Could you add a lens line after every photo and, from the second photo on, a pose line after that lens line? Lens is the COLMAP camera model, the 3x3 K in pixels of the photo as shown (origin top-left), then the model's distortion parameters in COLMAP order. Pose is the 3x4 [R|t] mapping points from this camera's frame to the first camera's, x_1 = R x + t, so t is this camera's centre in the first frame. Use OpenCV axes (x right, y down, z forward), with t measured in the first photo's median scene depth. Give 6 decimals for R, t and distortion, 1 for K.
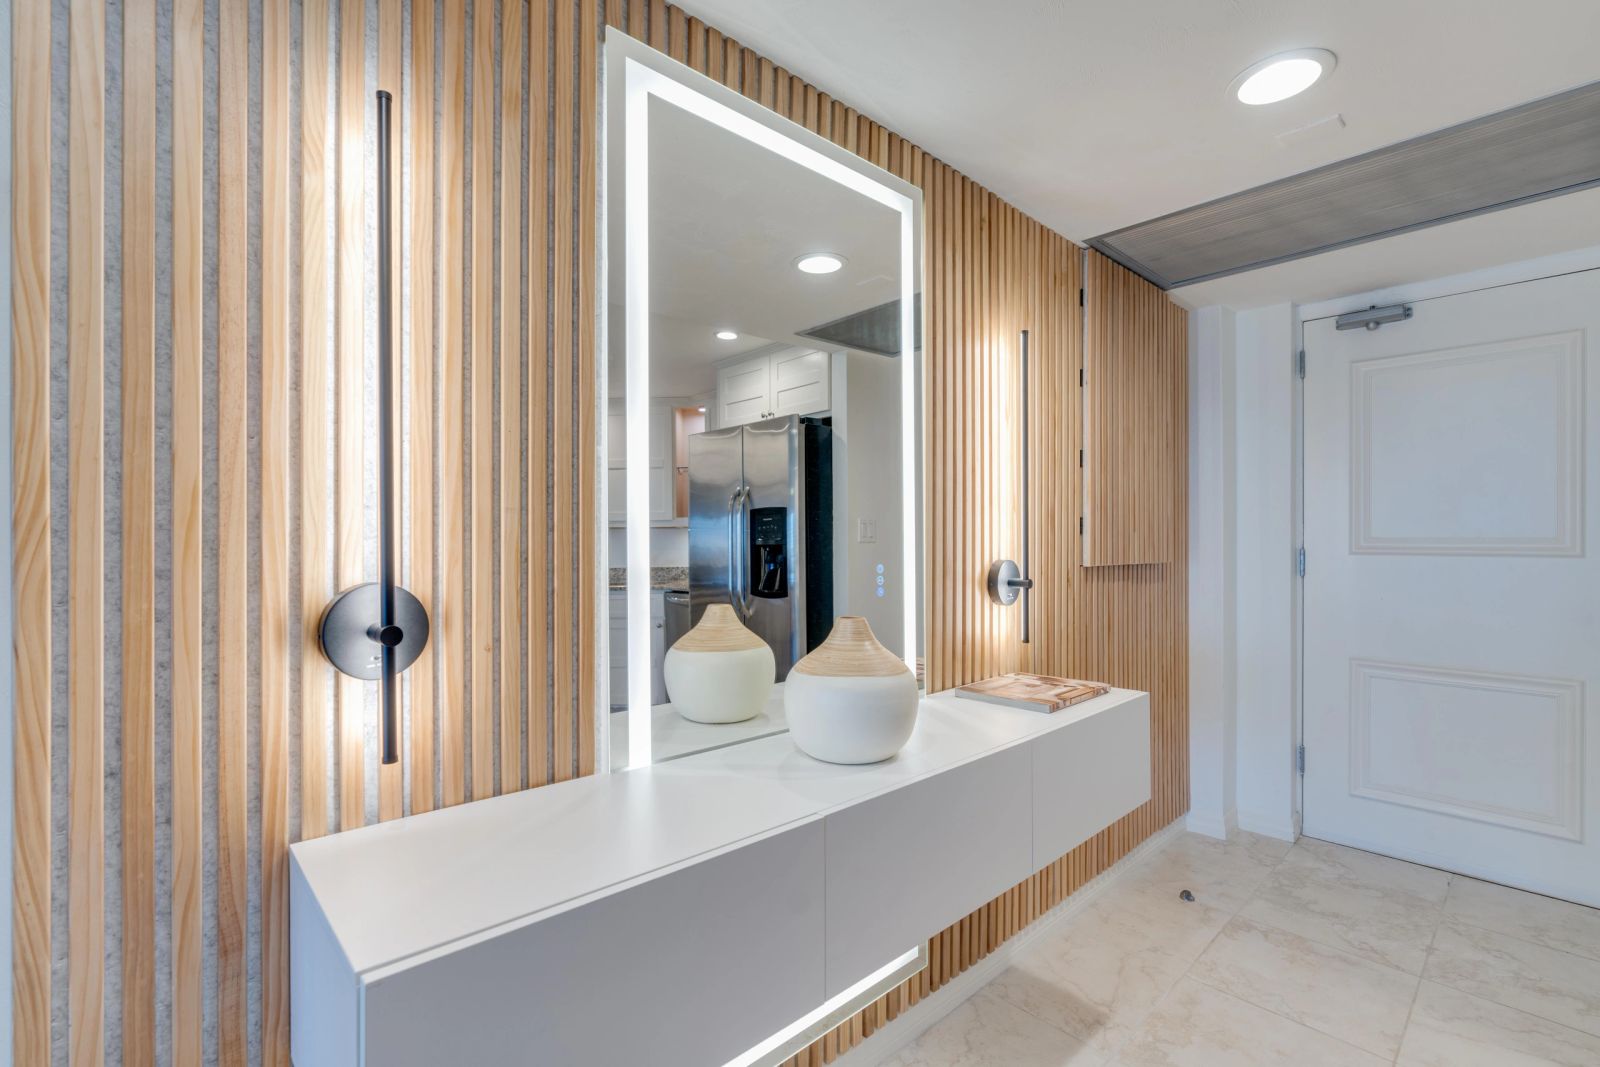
lens RADIAL K [[701.1, 0, 801.9], [0, 701.1, 539.7], [0, 0, 1]] dist [-0.008343, 0.002245]
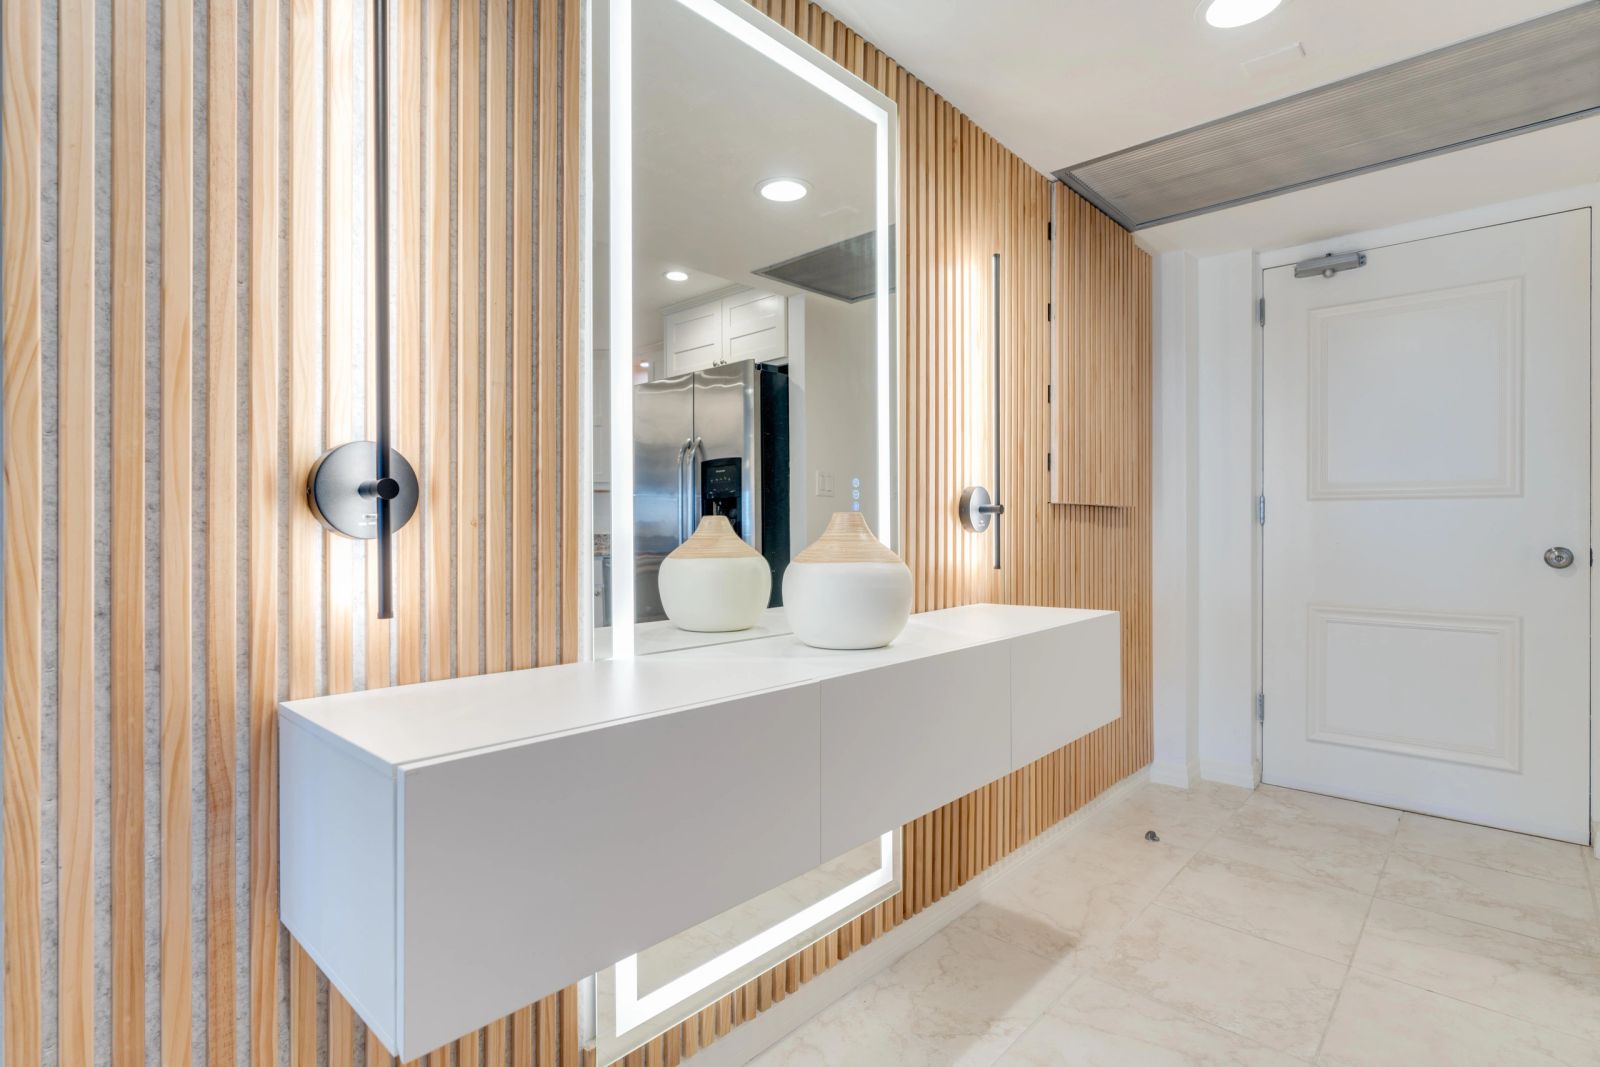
lens RADIAL K [[759.6, 0, 798.3], [0, 759.6, 528.1], [0, 0, 1]] dist [-0.004135, 0.001347]
pose [[0.997162, 0.000676, 0.075278, -0.047782], [-0.000745, 0.999999, 0.000887, 0.099925], [-0.075277, -0.000941, 0.997162, -0.057649]]
